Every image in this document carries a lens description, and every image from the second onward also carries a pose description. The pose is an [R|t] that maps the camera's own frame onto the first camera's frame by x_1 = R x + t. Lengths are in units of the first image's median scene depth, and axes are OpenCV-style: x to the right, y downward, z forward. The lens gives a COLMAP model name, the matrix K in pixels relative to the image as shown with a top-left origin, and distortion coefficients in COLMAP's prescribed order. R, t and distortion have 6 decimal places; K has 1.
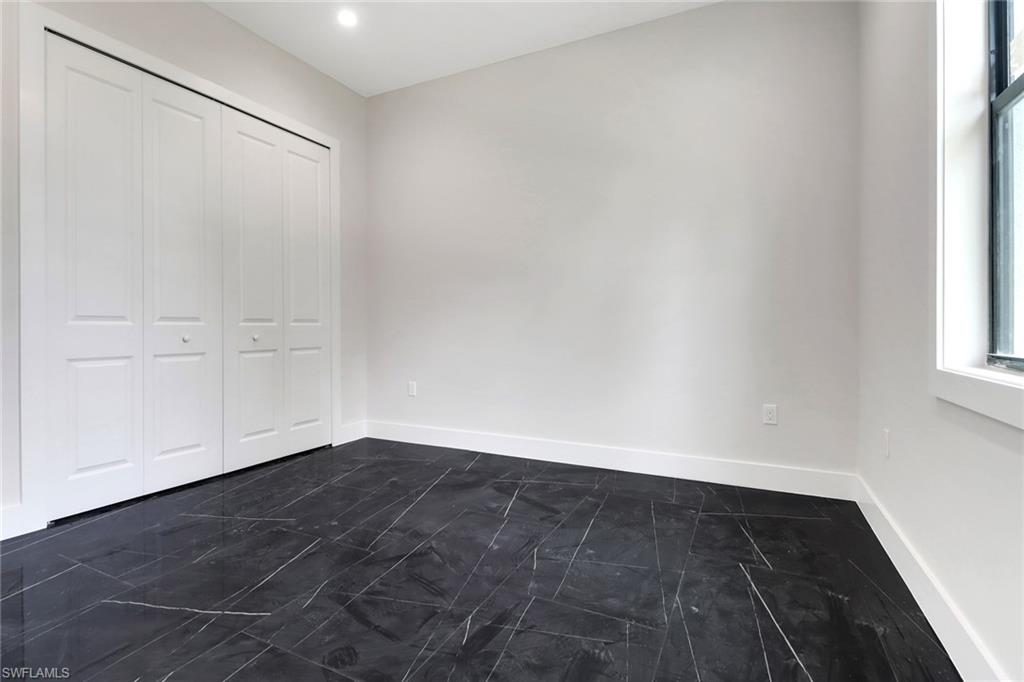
lens RADIAL K [[509.1, 0, 510.9], [0, 509.1, 338.7], [0, 0, 1]] dist [-0.013034, -0.003298]
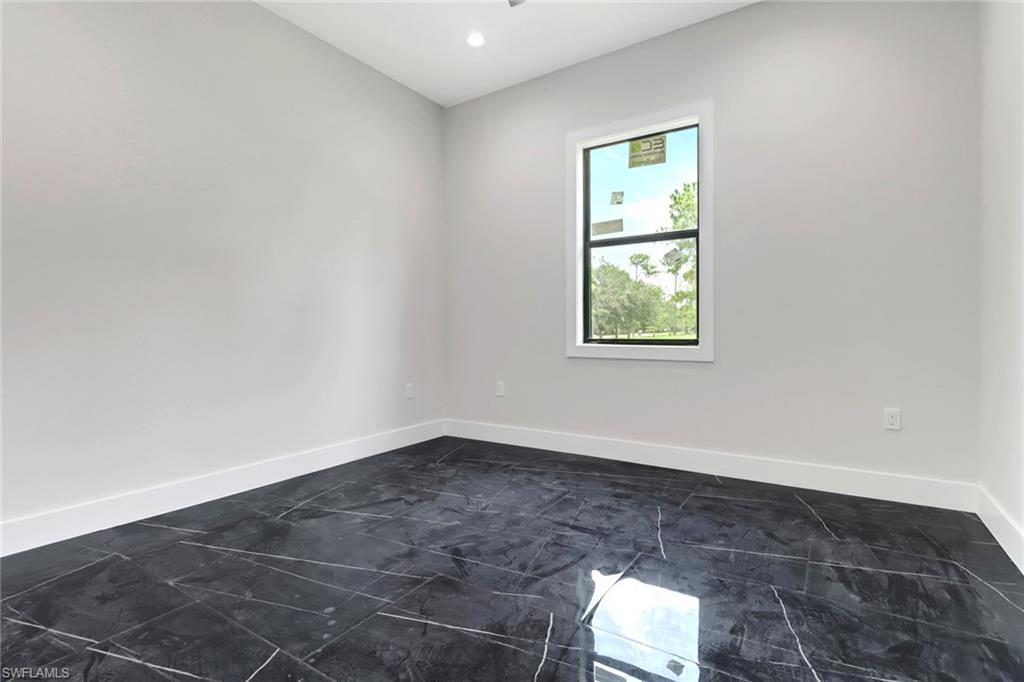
lens RADIAL K [[509.1, 0, 515.5], [0, 509.1, 336.4], [0, 0, 1]] dist [-0.013034, -0.003298]
pose [[0.098671, -0.026467, 0.994768, -1.089273], [0.033584, 0.999165, 0.023253, -0.035543], [-0.994553, 0.031114, 0.099478, 0.690009]]
